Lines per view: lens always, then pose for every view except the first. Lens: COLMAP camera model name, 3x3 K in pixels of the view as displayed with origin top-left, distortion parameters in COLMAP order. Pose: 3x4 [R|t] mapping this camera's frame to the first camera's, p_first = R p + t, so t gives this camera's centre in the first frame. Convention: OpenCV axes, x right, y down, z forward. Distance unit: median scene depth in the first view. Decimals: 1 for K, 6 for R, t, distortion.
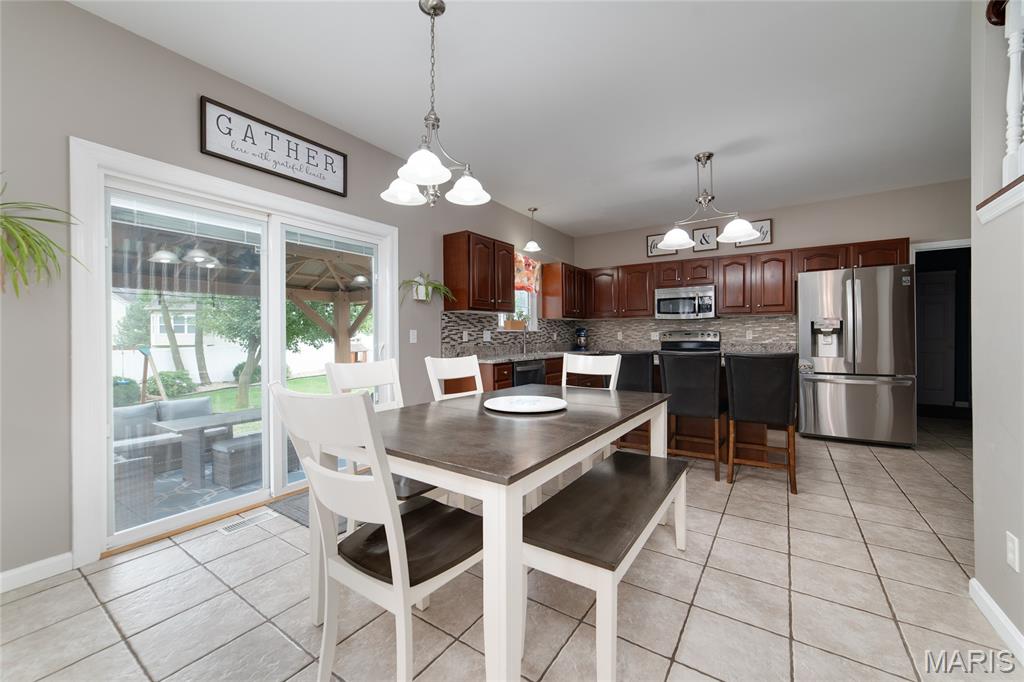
lens RADIAL K [[405.0, 0, 512.0], [0, 405.0, 337.0], [0, 0, 1]] dist [-0.010610, 0.002419]
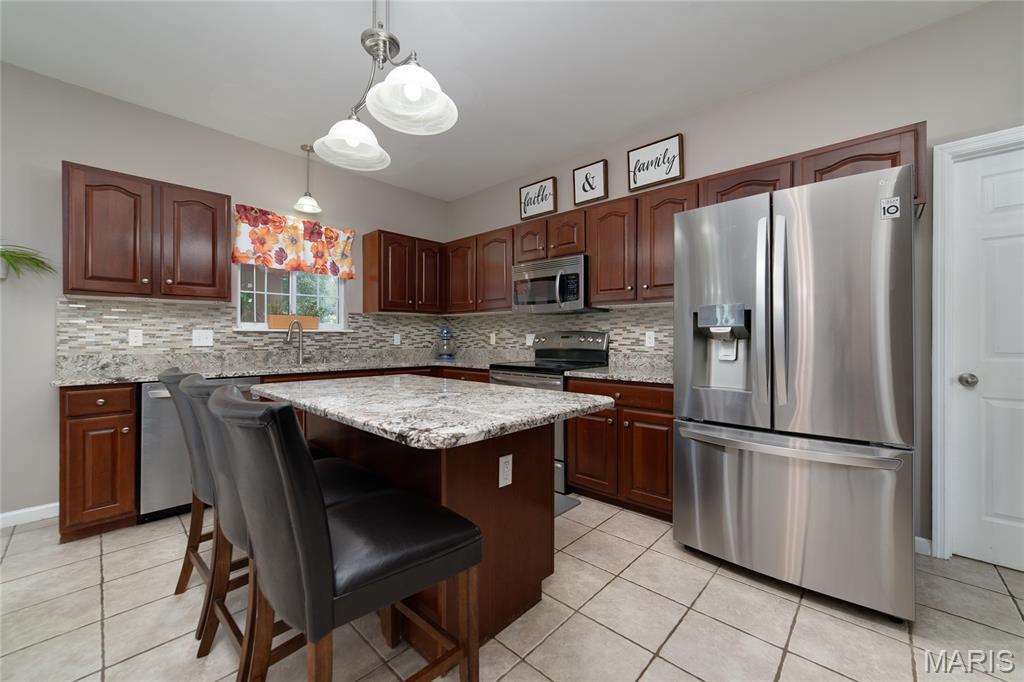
lens RADIAL K [[405.0, 0, 515.8], [0, 405.0, 333.0], [0, 0, 1]] dist [-0.010610, 0.002419]
pose [[0.985374, 0.005667, -0.170313, 0.514748], [-0.007834, 0.999897, -0.012054, -0.005883], [0.170227, 0.013212, 0.985316, 0.408363]]
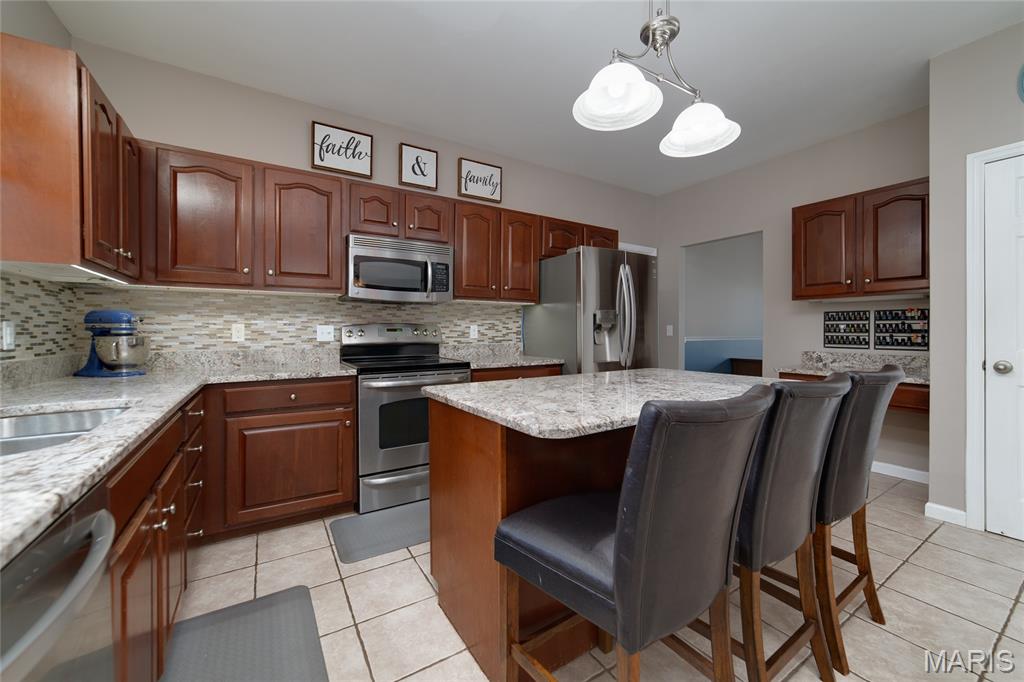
lens RADIAL K [[405.0, 0, 507.8], [0, 405.0, 332.0], [0, 0, 1]] dist [-0.010610, 0.002419]
pose [[0.410738, 0.003907, 0.911745, -0.000256], [0.003102, 0.999979, -0.005683, -0.000996], [-0.911748, 0.005162, 0.410718, 0.700397]]
